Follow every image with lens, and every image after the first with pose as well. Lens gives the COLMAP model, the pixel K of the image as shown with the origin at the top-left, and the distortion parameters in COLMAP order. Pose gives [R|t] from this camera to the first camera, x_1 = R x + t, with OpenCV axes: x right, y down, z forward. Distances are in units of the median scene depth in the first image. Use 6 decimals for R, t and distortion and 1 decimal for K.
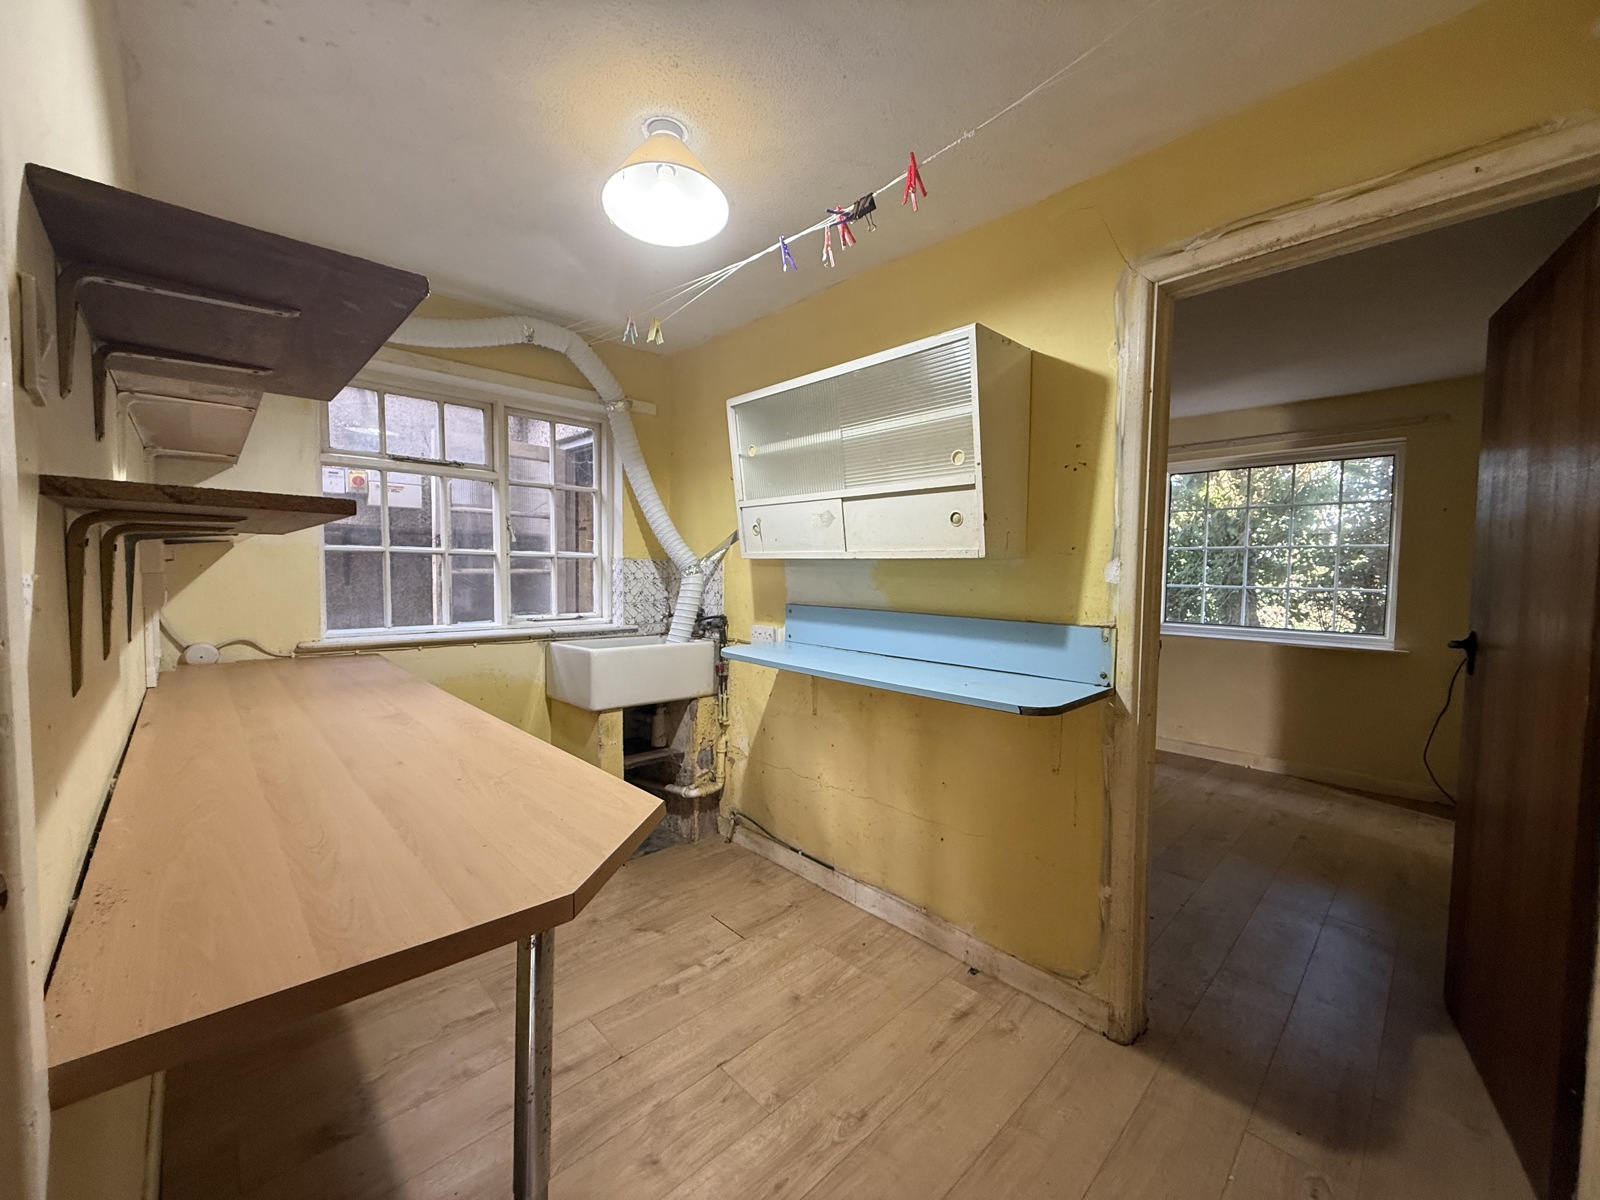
lens RADIAL K [[631.8, 0, 800.0], [0, 631.8, 600.0], [0, 0, 1]] dist [0.000023, 0.000036]
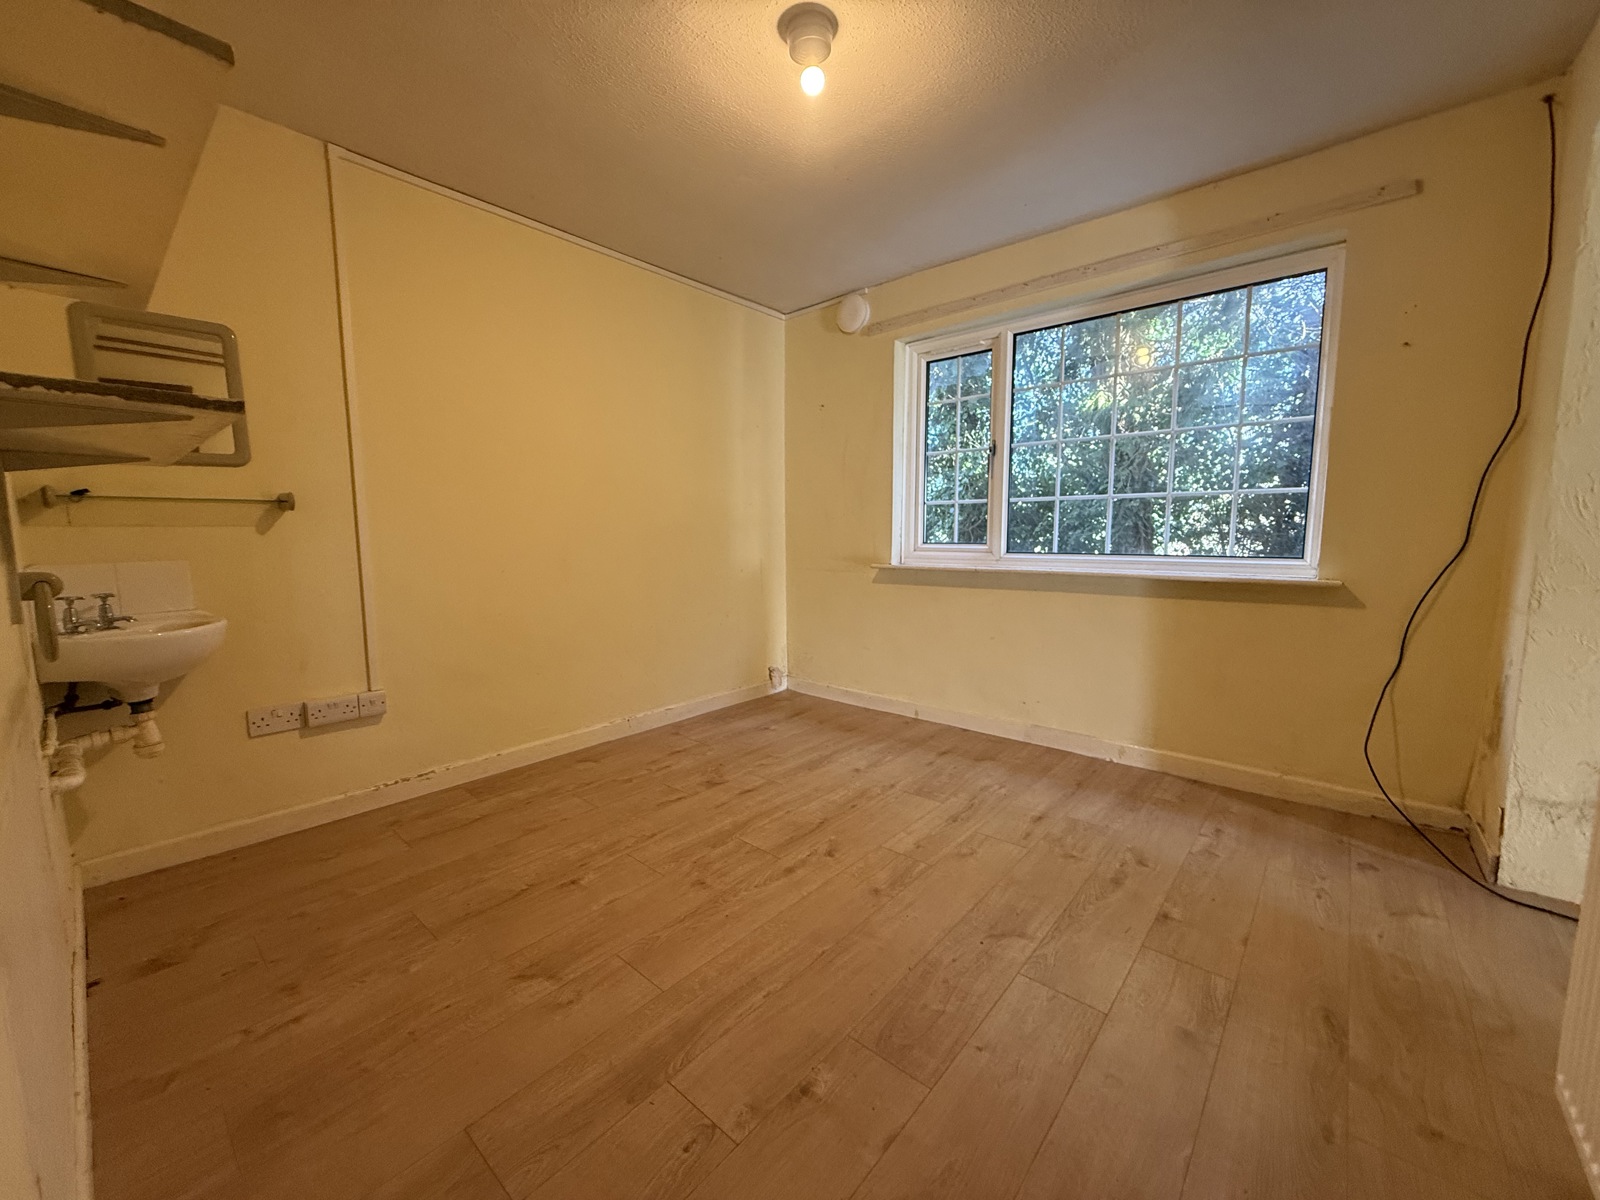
lens RADIAL K [[636.4, 0, 800.0], [0, 636.4, 600.0], [0, 0, 1]] dist [0.000084, -0.000017]
pose [[0.995660, -0.025705, 0.089442, 0.325888], [0.020426, 0.998022, 0.059448, 0.045193], [-0.090793, -0.057363, 0.994216, 0.366849]]
